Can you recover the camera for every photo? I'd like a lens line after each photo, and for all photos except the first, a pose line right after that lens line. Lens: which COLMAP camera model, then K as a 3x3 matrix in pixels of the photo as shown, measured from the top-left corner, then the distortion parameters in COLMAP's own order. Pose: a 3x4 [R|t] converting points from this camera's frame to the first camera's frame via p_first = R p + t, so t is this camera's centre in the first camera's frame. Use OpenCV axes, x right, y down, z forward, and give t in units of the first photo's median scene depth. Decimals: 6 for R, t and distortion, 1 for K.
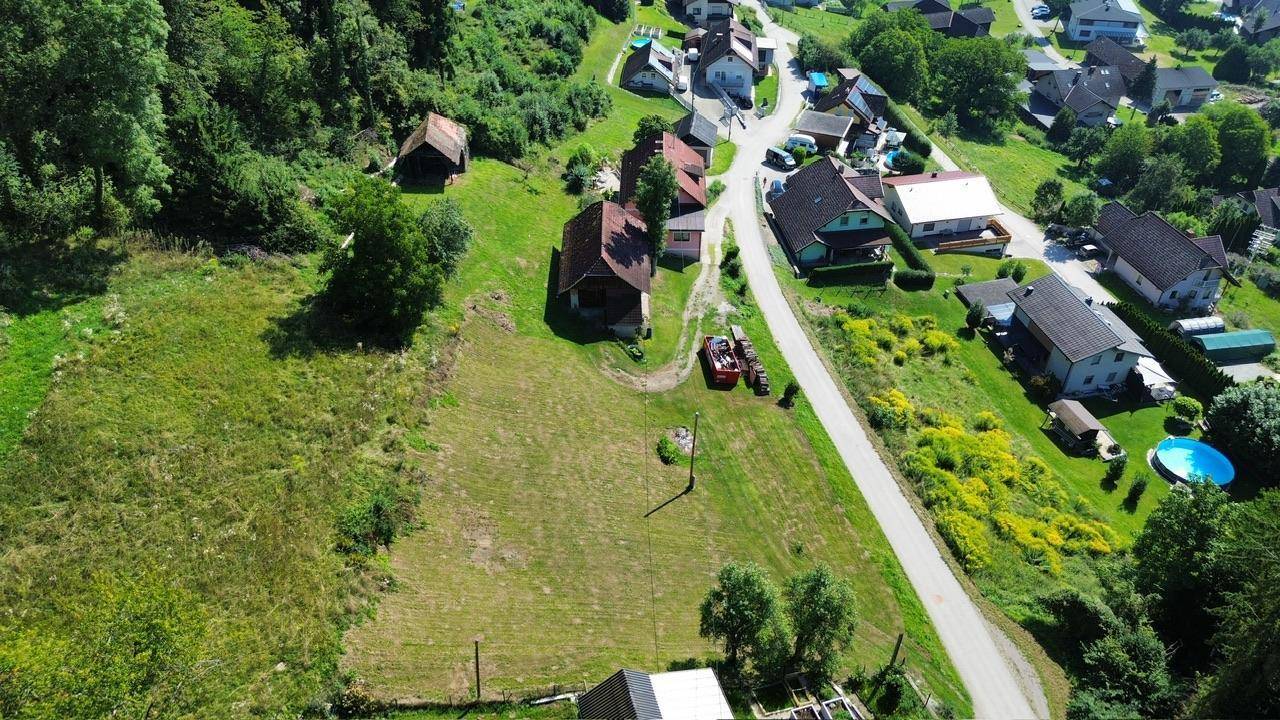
lens RADIAL K [[915.3, 0, 637.5], [0, 915.3, 360.3], [0, 0, 1]] dist [0.044265, -0.018476]
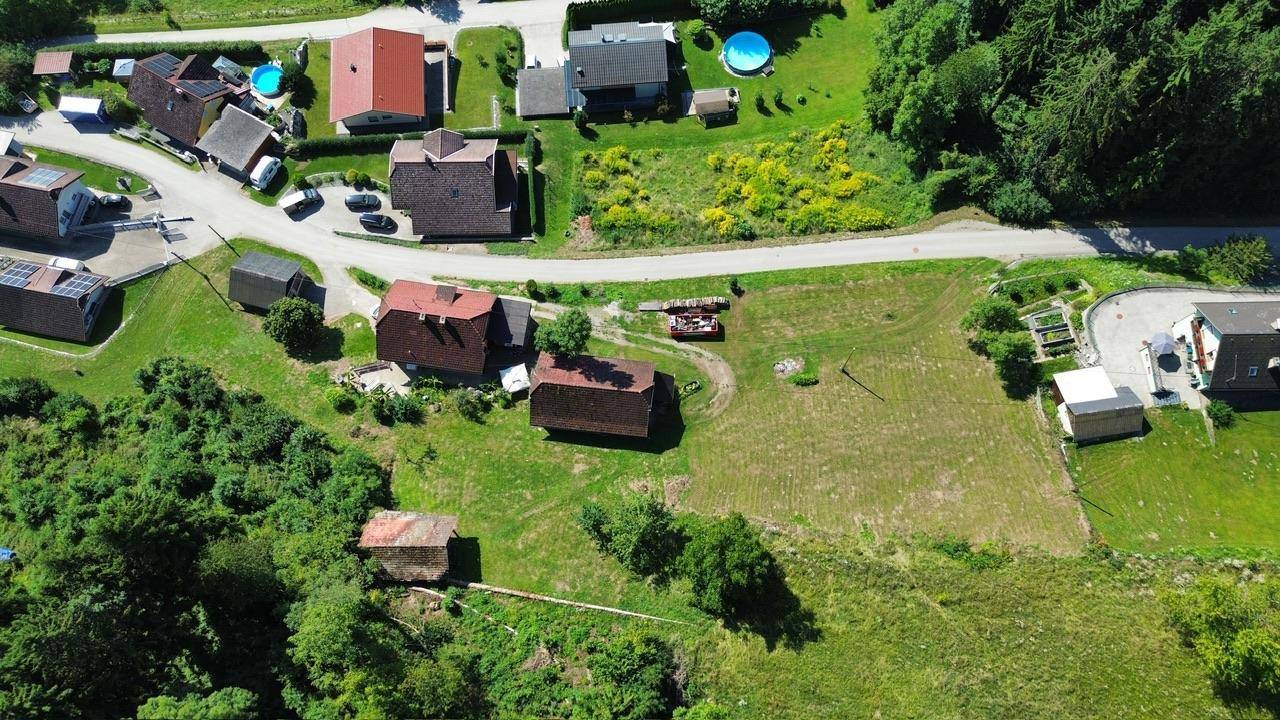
lens RADIAL K [[915.3, 0, 645.8], [0, 915.3, 362.2], [0, 0, 1]] dist [0.044265, -0.018476]
pose [[0.124701, -0.949215, 0.288860, -0.330194], [0.611692, 0.302773, 0.730864, -0.947591], [-0.781206, 0.085554, 0.618383, 0.261509]]
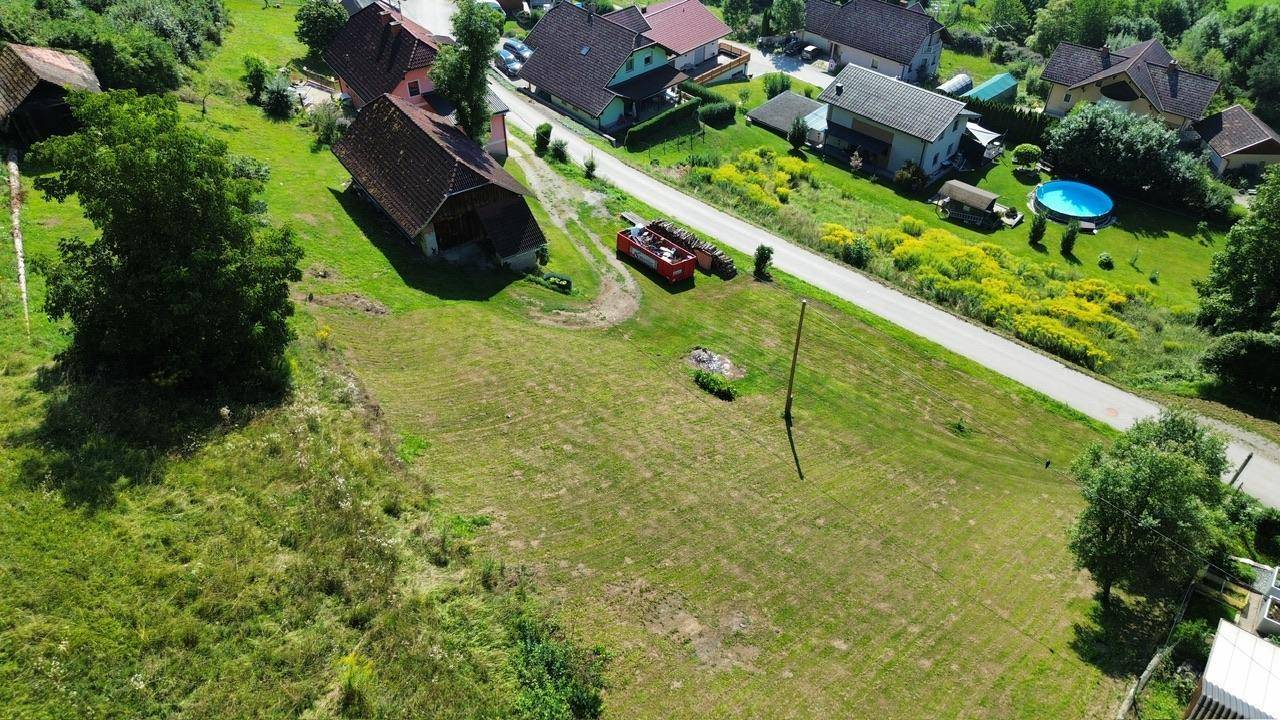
lens RADIAL K [[915.3, 0, 639.6], [0, 915.3, 358.3], [0, 0, 1]] dist [0.044265, -0.018476]
pose [[0.827655, -0.372061, 0.420188, -0.253370], [0.345413, 0.927776, 0.141143, -0.030305], [-0.442354, 0.028321, 0.896393, 0.347372]]
